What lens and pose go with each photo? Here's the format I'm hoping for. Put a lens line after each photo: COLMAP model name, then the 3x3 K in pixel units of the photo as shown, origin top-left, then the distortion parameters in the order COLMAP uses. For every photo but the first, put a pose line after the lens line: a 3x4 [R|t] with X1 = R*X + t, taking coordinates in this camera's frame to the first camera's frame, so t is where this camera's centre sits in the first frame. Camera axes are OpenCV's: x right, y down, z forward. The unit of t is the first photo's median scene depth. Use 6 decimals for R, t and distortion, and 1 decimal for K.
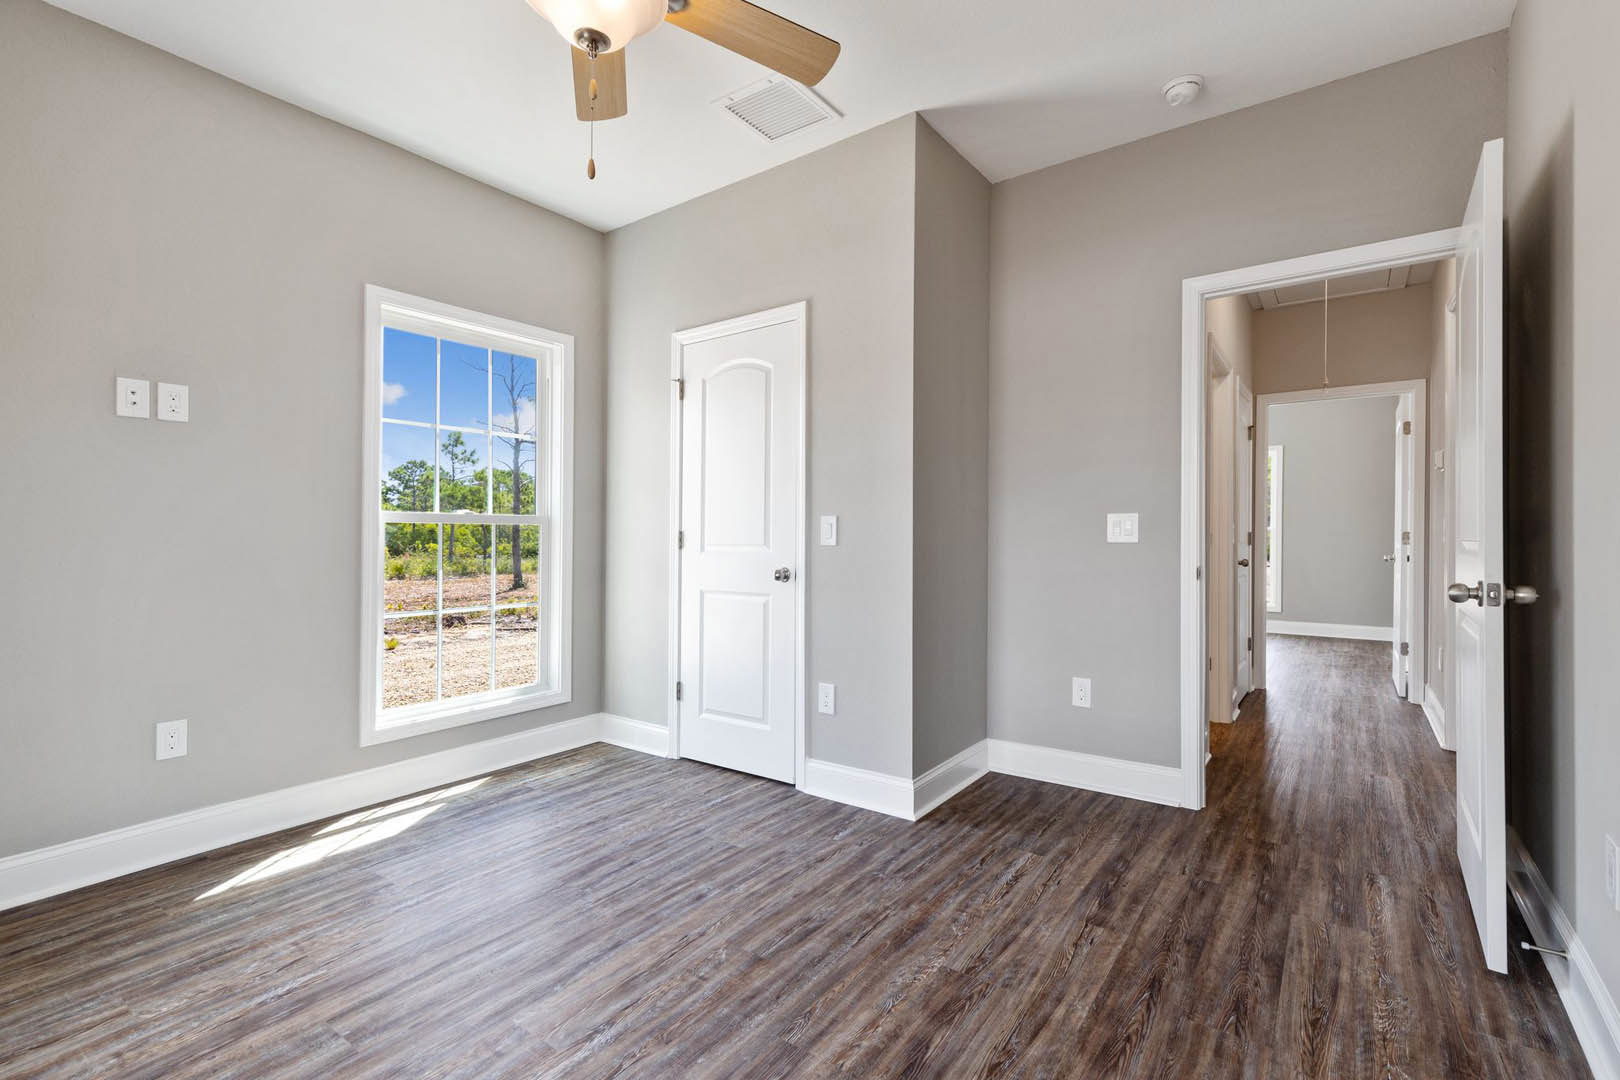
lens RADIAL K [[729.9, 0, 825.8], [0, 729.9, 538.9], [0, 0, 1]] dist [0.008534, 0.000400]
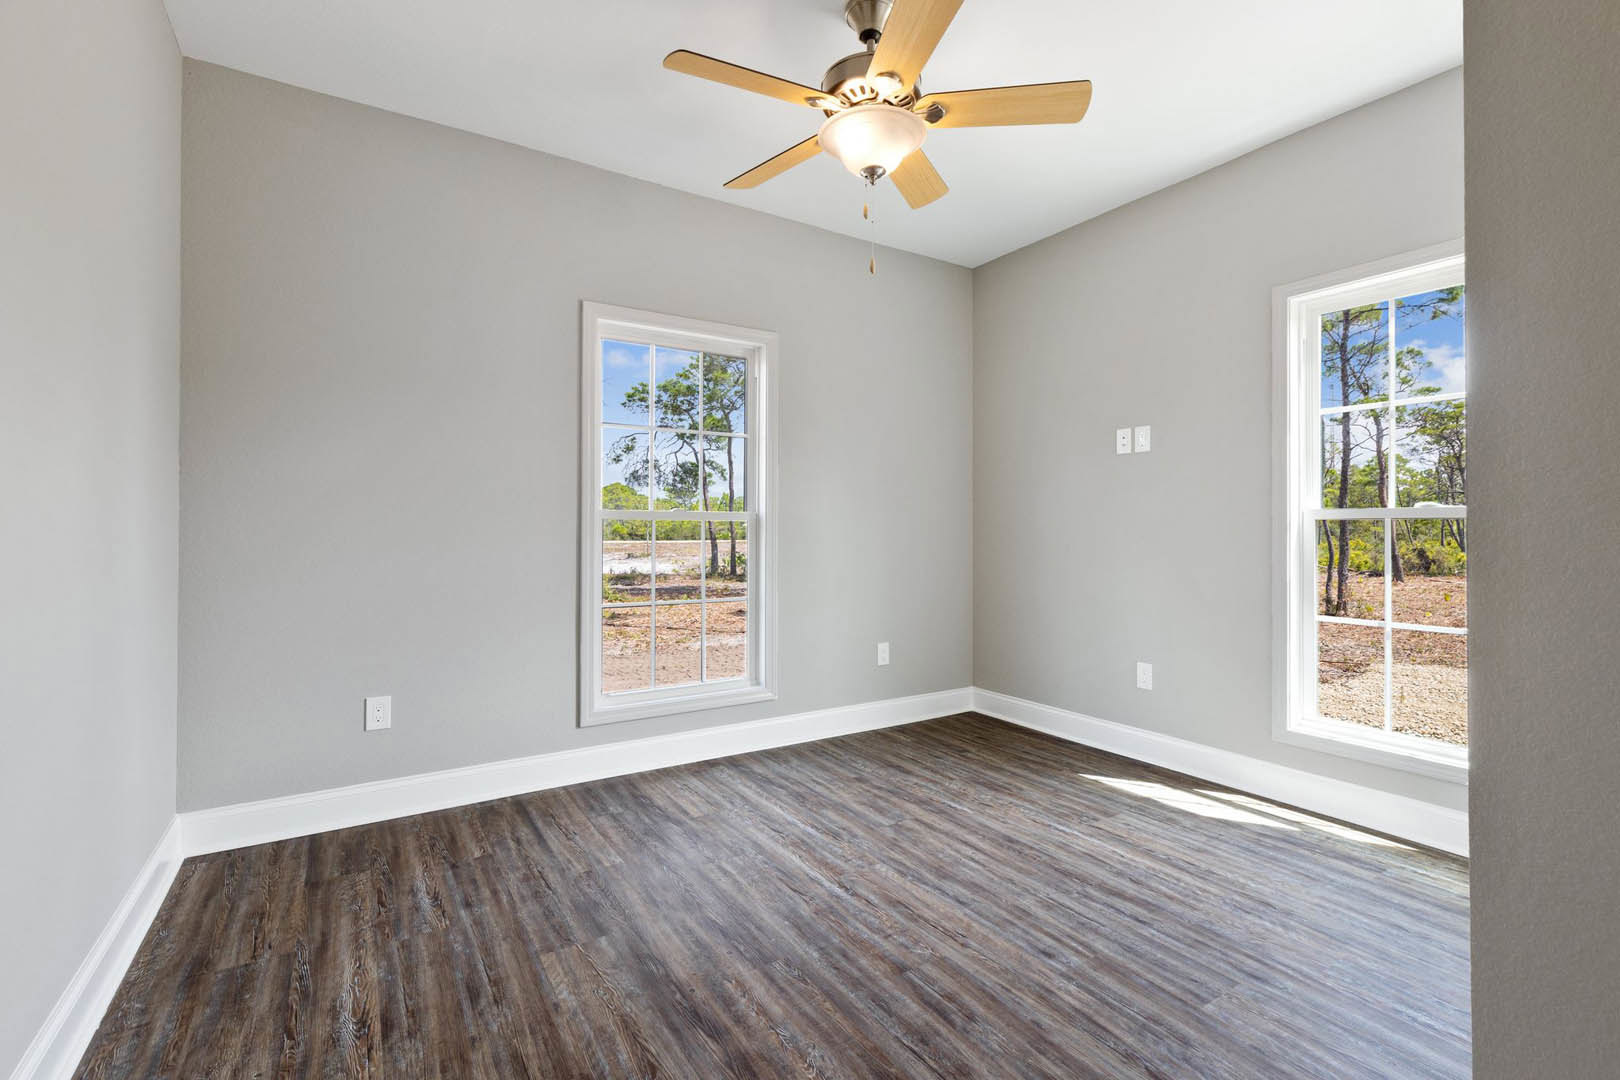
lens RADIAL K [[729.9, 0, 825.8], [0, 729.9, 538.9], [0, 0, 1]] dist [0.008534, 0.000400]
pose [[-0.367367, 0.014977, -0.929955, 0.732283], [-0.004587, 0.999829, 0.017914, -0.013444], [0.930065, 0.010847, -0.367236, 1.090390]]
